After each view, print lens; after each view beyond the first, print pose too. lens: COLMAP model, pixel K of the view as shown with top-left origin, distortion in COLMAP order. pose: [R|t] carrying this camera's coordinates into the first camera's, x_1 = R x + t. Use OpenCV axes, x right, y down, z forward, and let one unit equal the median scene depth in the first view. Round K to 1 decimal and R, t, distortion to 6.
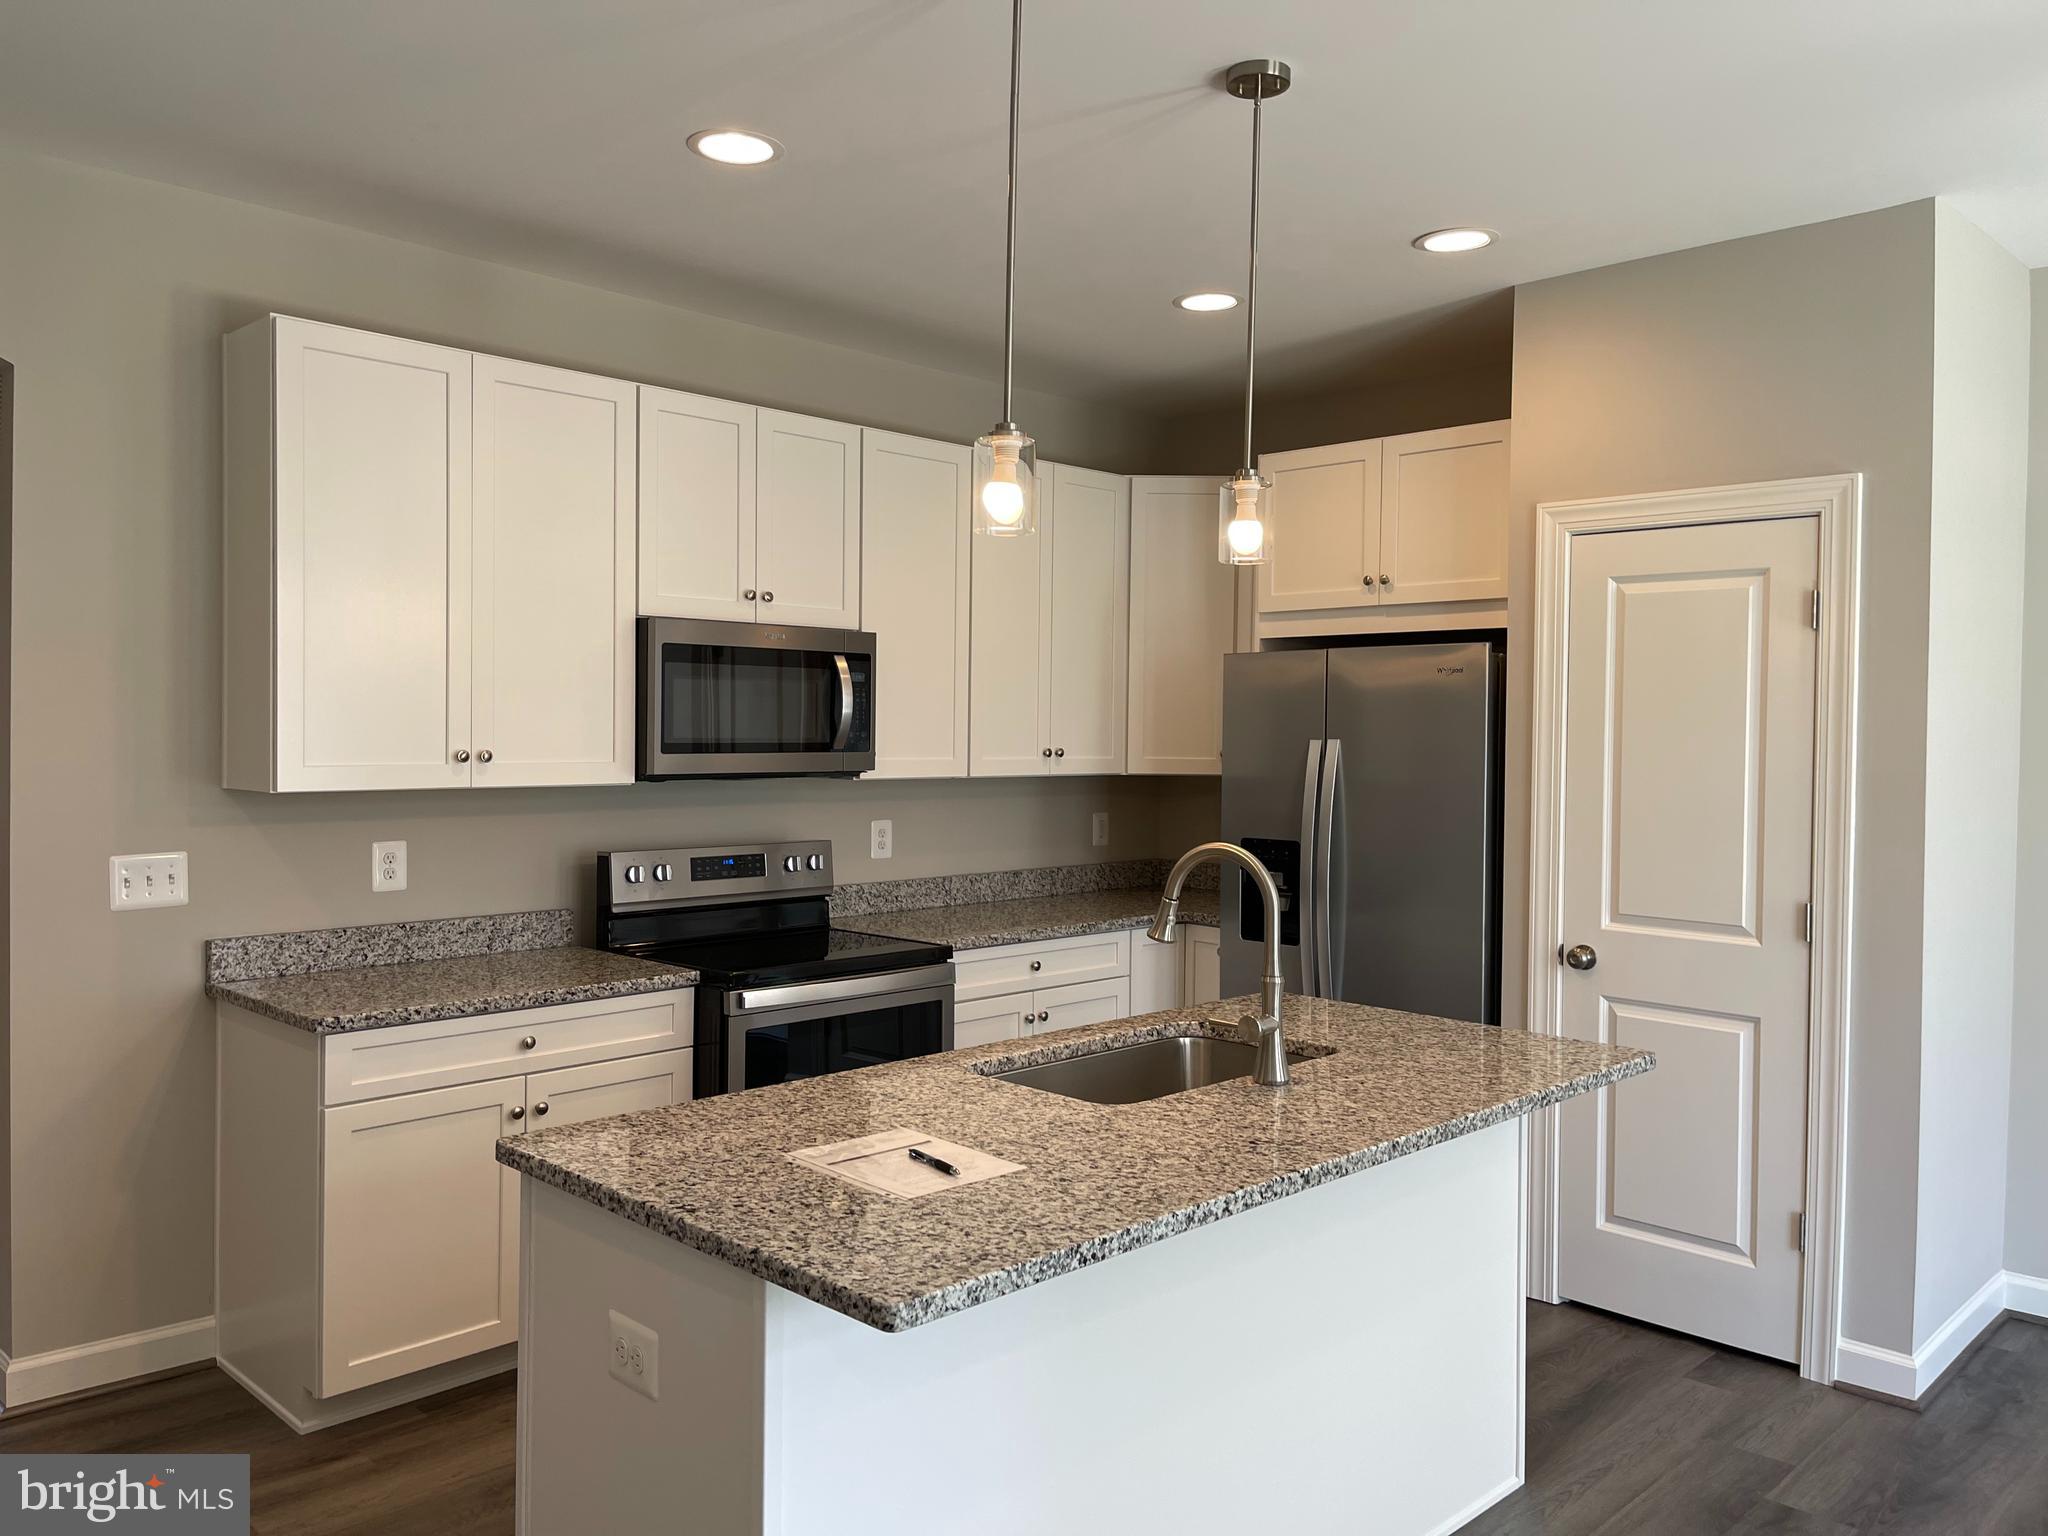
lens RADIAL K [[1539.9, 0, 1008.4], [0, 1539.9, 777.4], [0, 0, 1]] dist [0.037345, -0.001200]
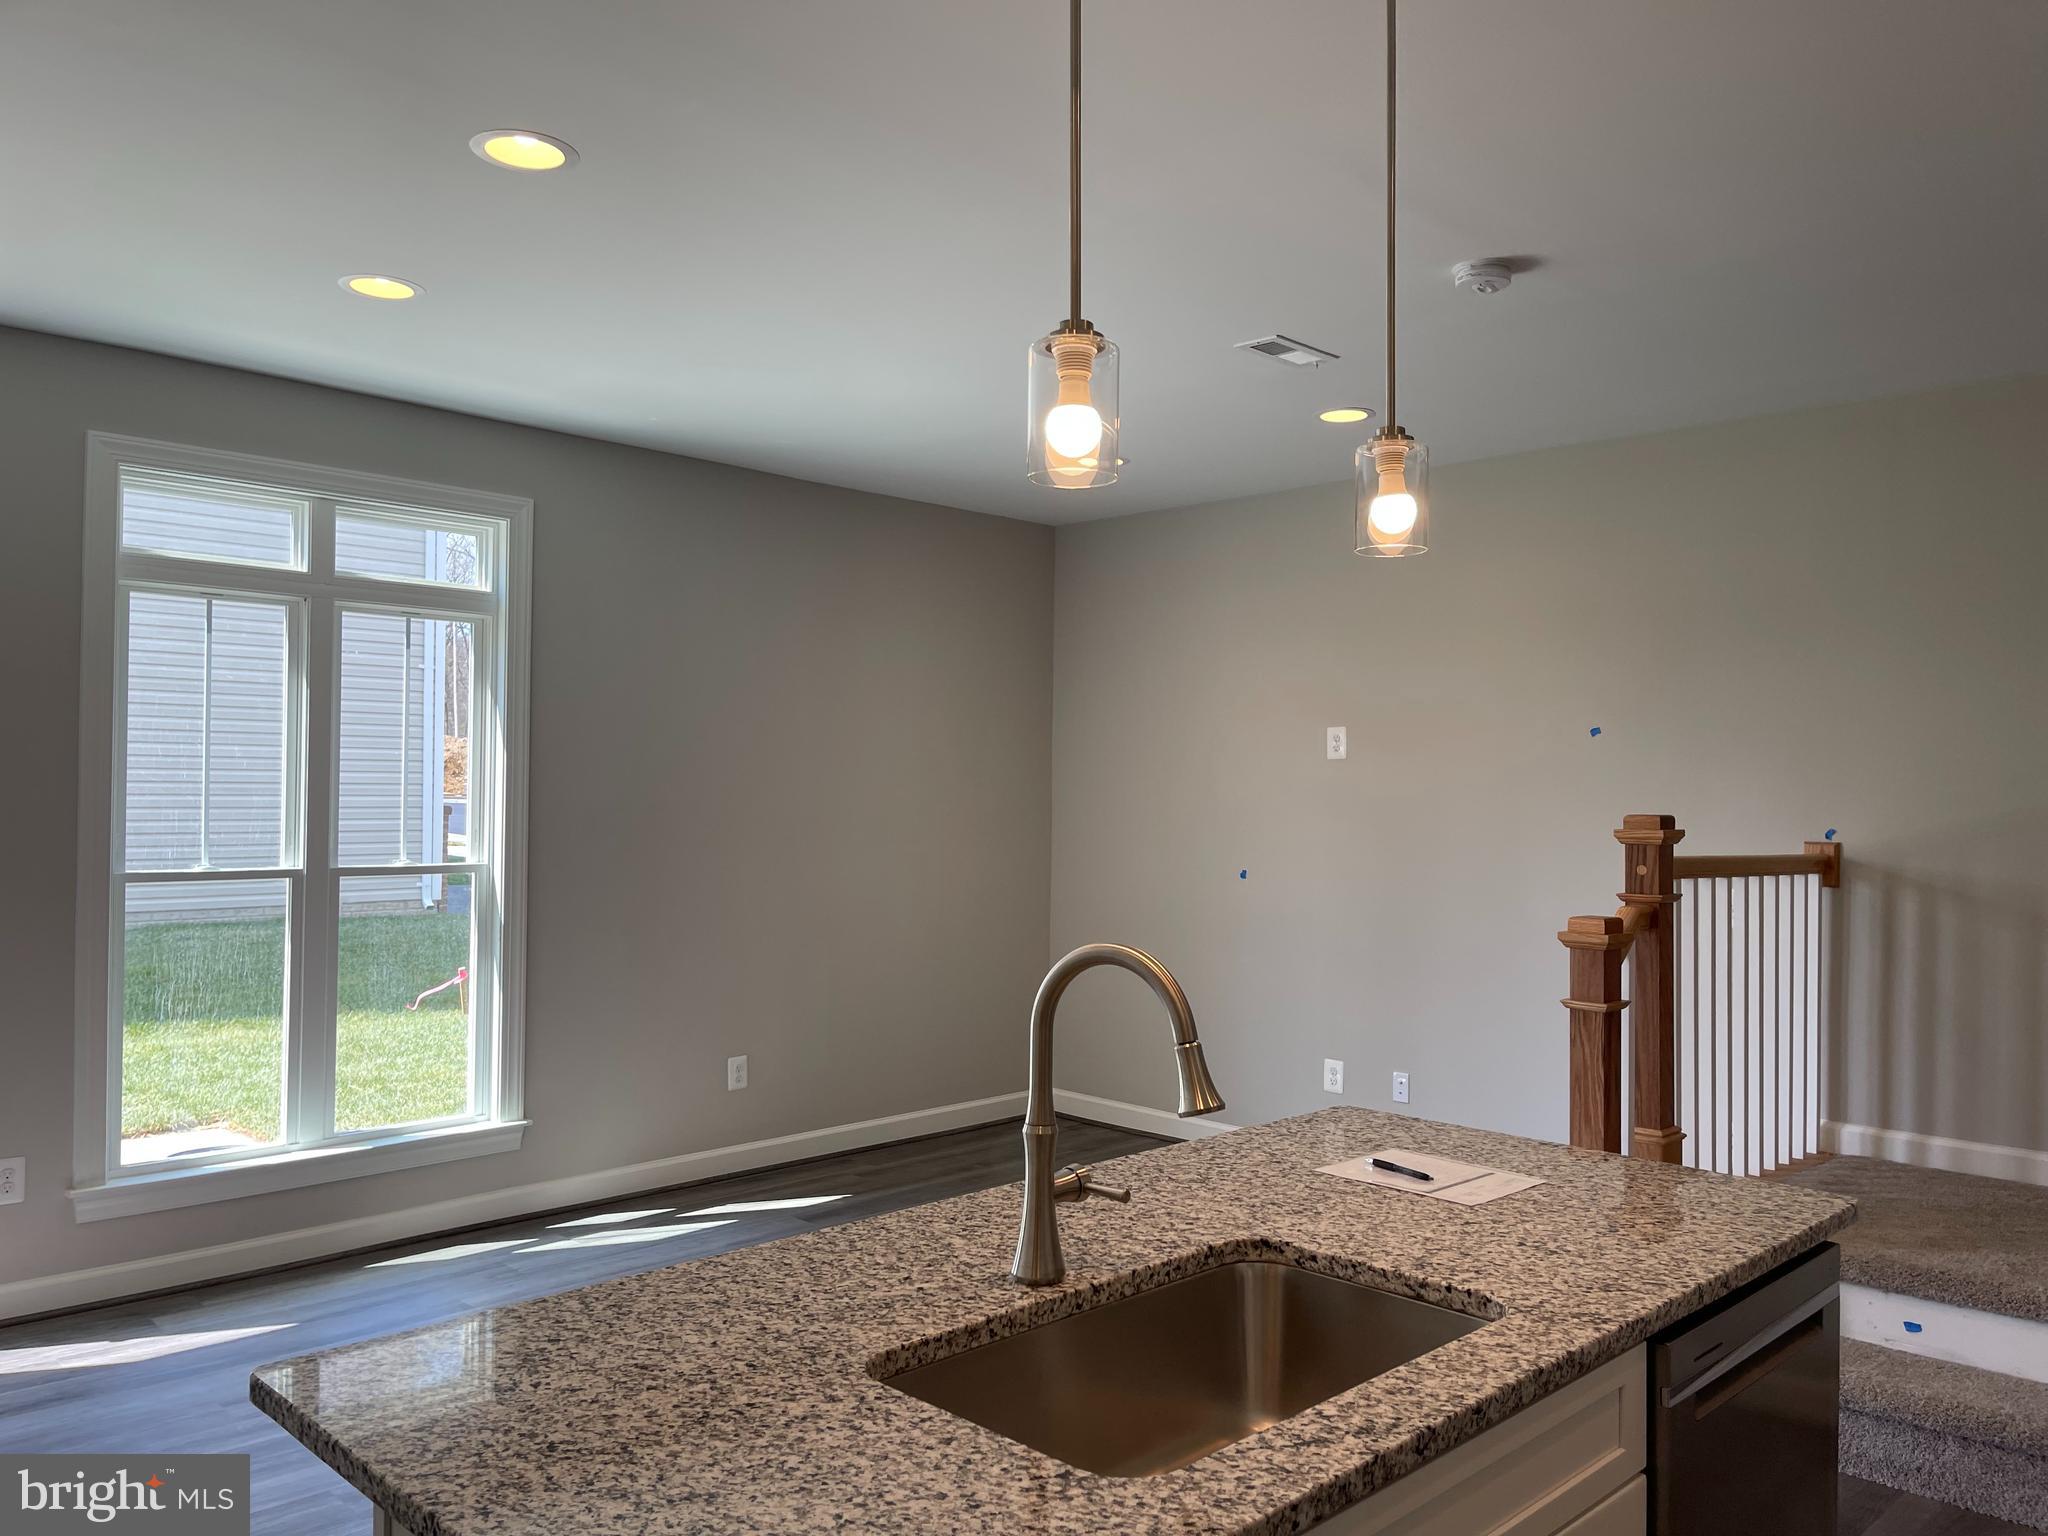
lens RADIAL K [[1539.9, 0, 1008.4], [0, 1539.9, 777.4], [0, 0, 1]] dist [0.037345, -0.001200]
pose [[-0.999640, -0.022519, 0.014615, 0.129592], [-0.022176, 0.999485, 0.023209, -0.031346], [-0.015130, 0.022876, -0.999624, 1.224536]]
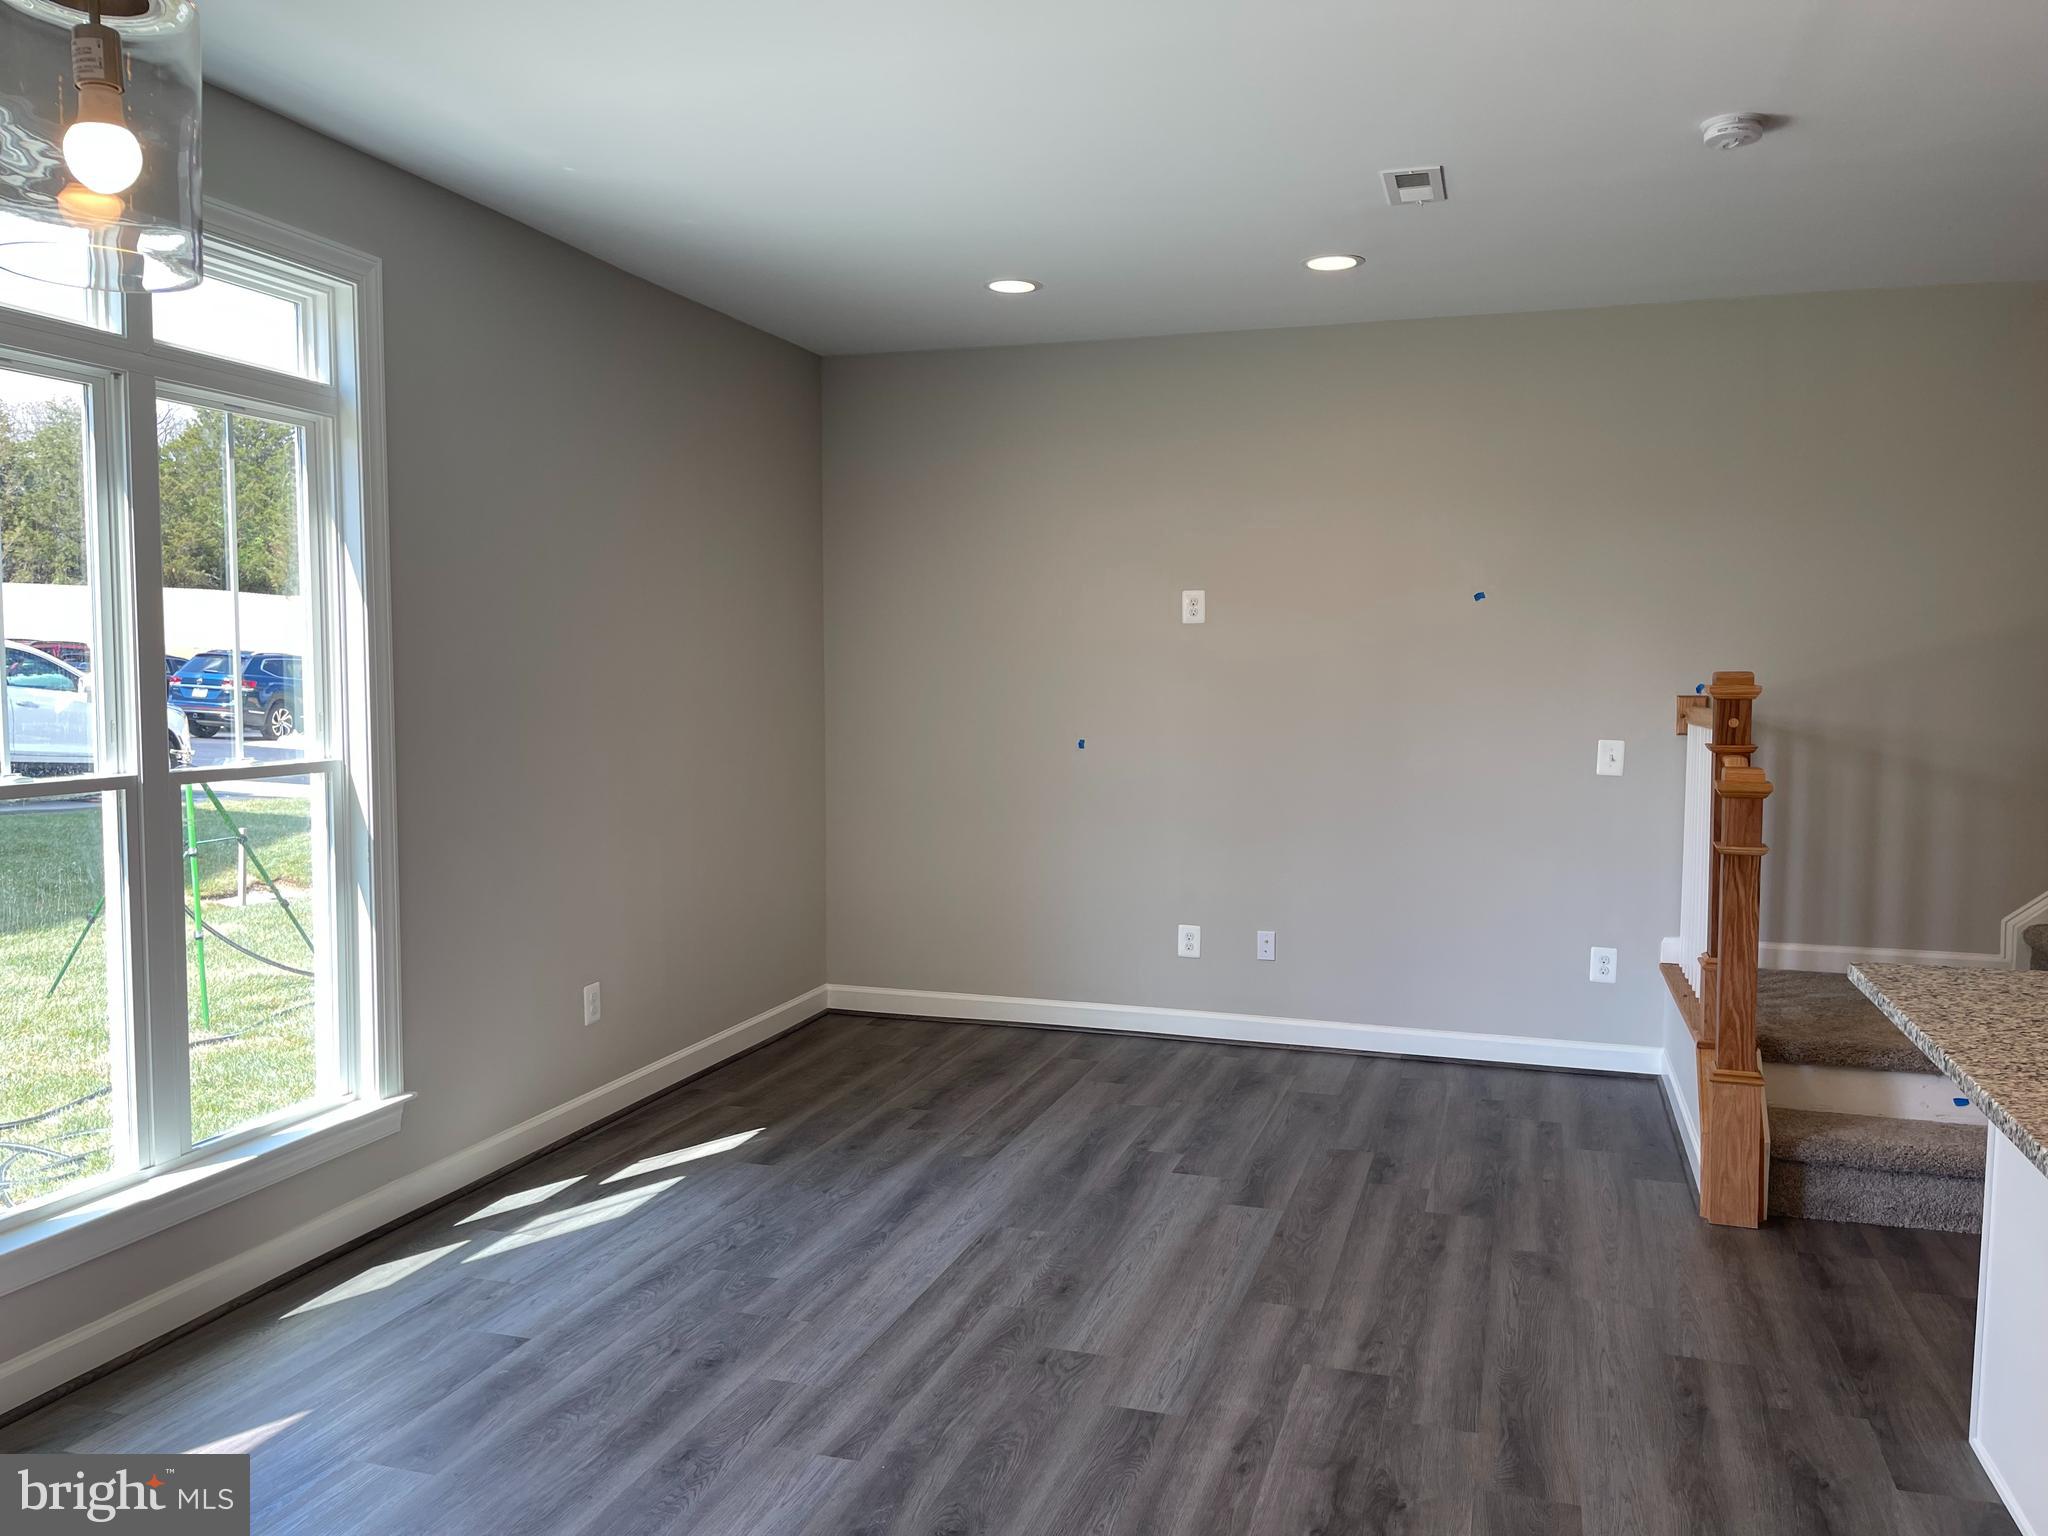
lens RADIAL K [[1553.0, 0, 1024.0], [0, 1553.0, 768.0], [0, 0, 1]] dist [0.039250, -0.005286]
pose [[-0.897601, 0.015305, -0.440543, 0.700390], [-0.025974, 0.995824, 0.087517, -0.006491], [0.440043, 0.089998, -0.893455, 0.956393]]
